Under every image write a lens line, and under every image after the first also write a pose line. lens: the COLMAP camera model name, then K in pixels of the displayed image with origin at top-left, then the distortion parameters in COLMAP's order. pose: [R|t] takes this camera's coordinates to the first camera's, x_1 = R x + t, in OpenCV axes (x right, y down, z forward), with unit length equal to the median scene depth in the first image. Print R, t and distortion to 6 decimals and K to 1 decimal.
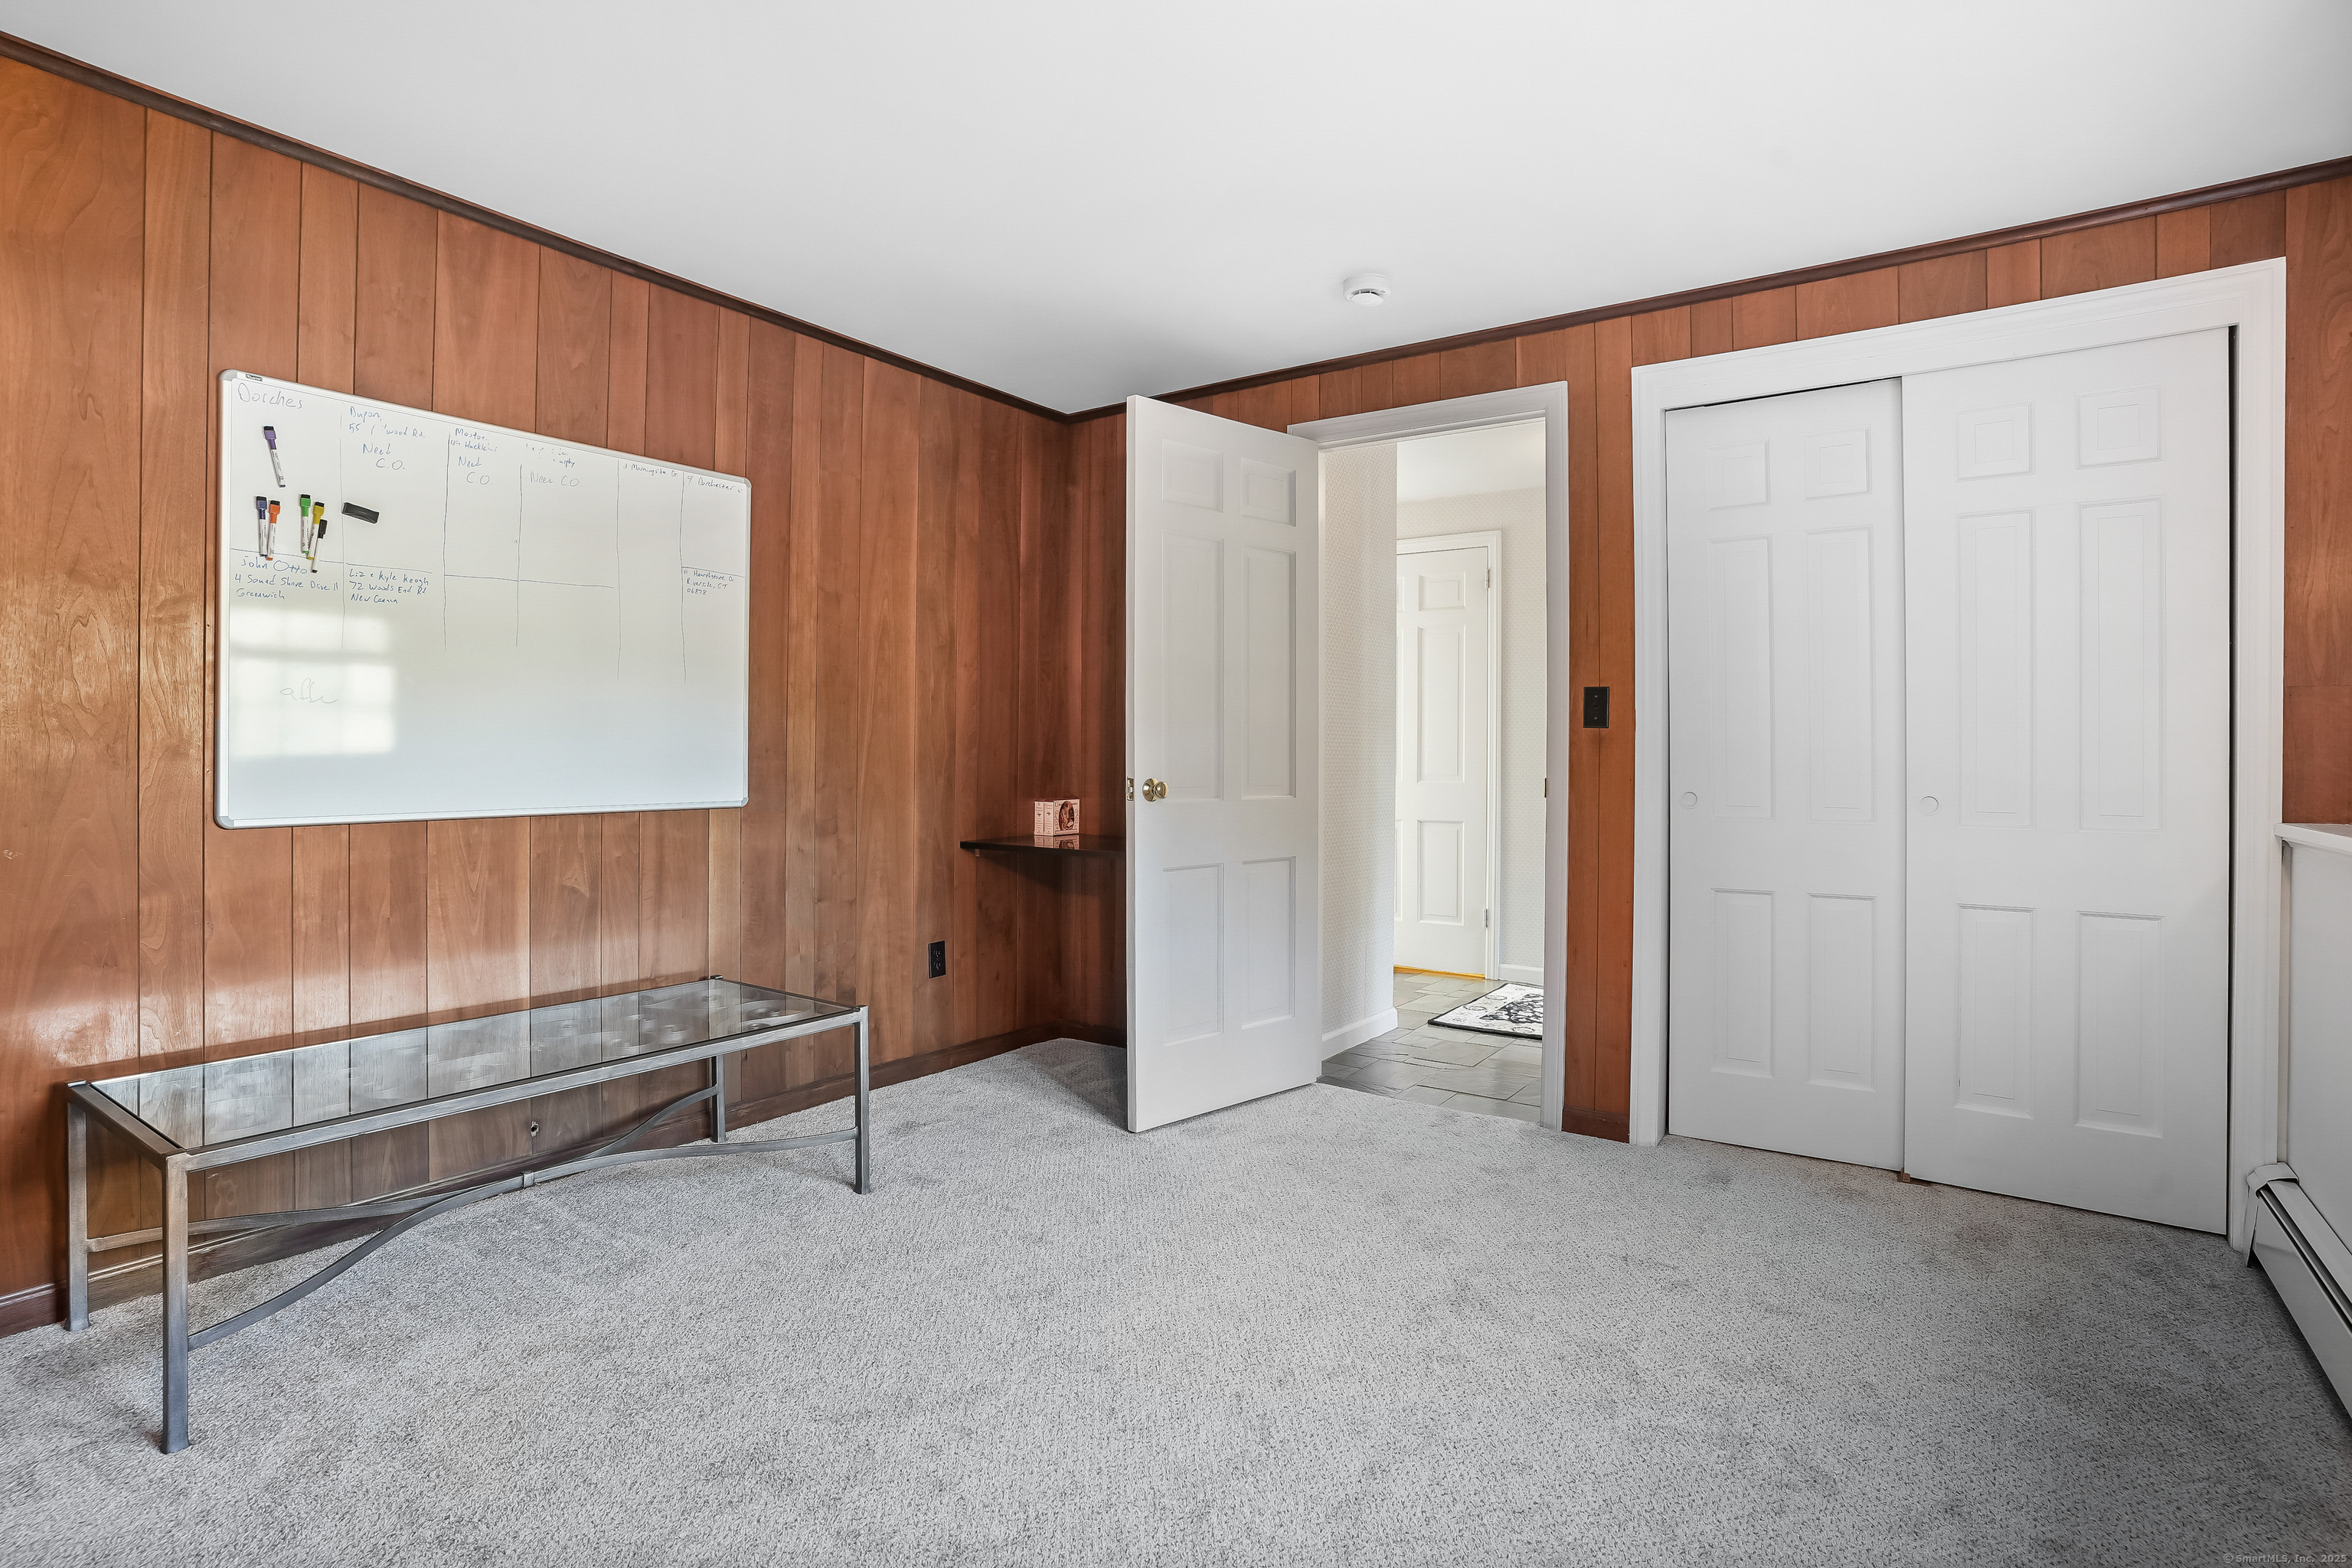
lens RADIAL K [[1160.5, 0, 1190.4], [0, 1160.5, 778.1], [0, 0, 1]] dist [-0.027302, 0.001549]
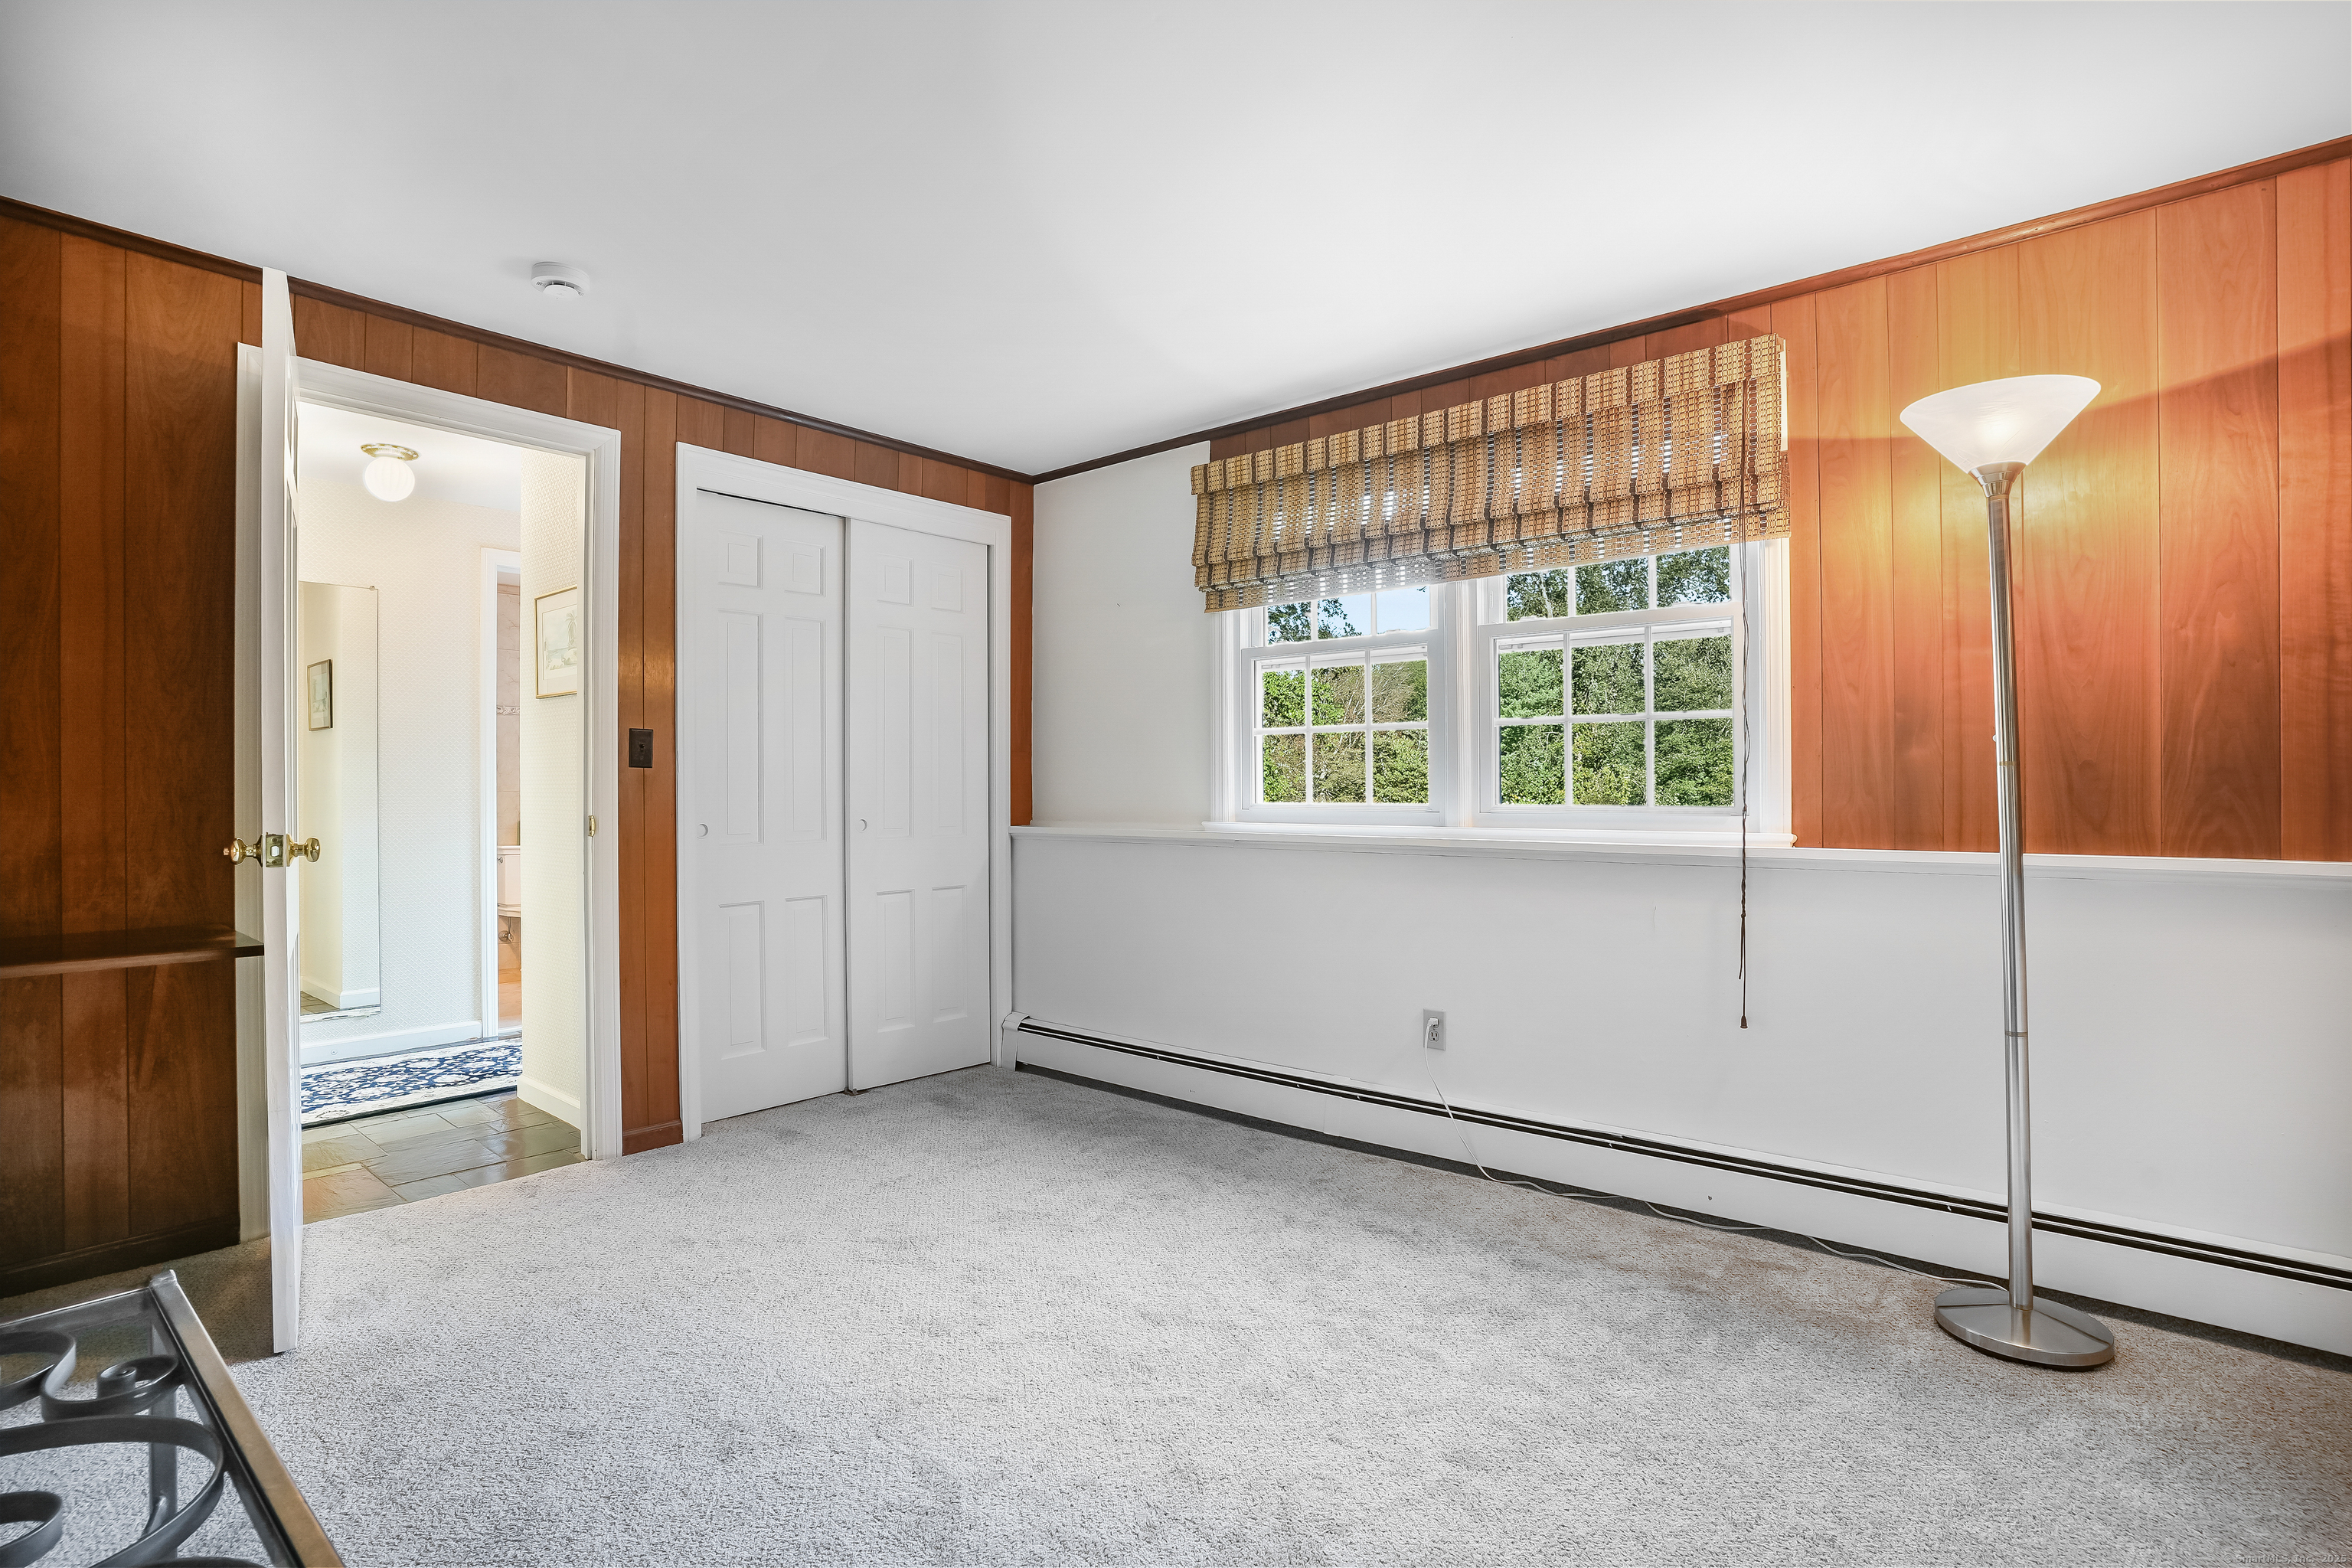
lens RADIAL K [[1160.5, 0, 1190.4], [0, 1160.5, 778.1], [0, 0, 1]] dist [-0.027302, 0.001549]
pose [[0.100458, 0.001913, 0.994939, -0.692780], [0.015693, 0.999871, -0.003507, -0.021469], [-0.994818, 0.015966, 0.100415, 0.414917]]
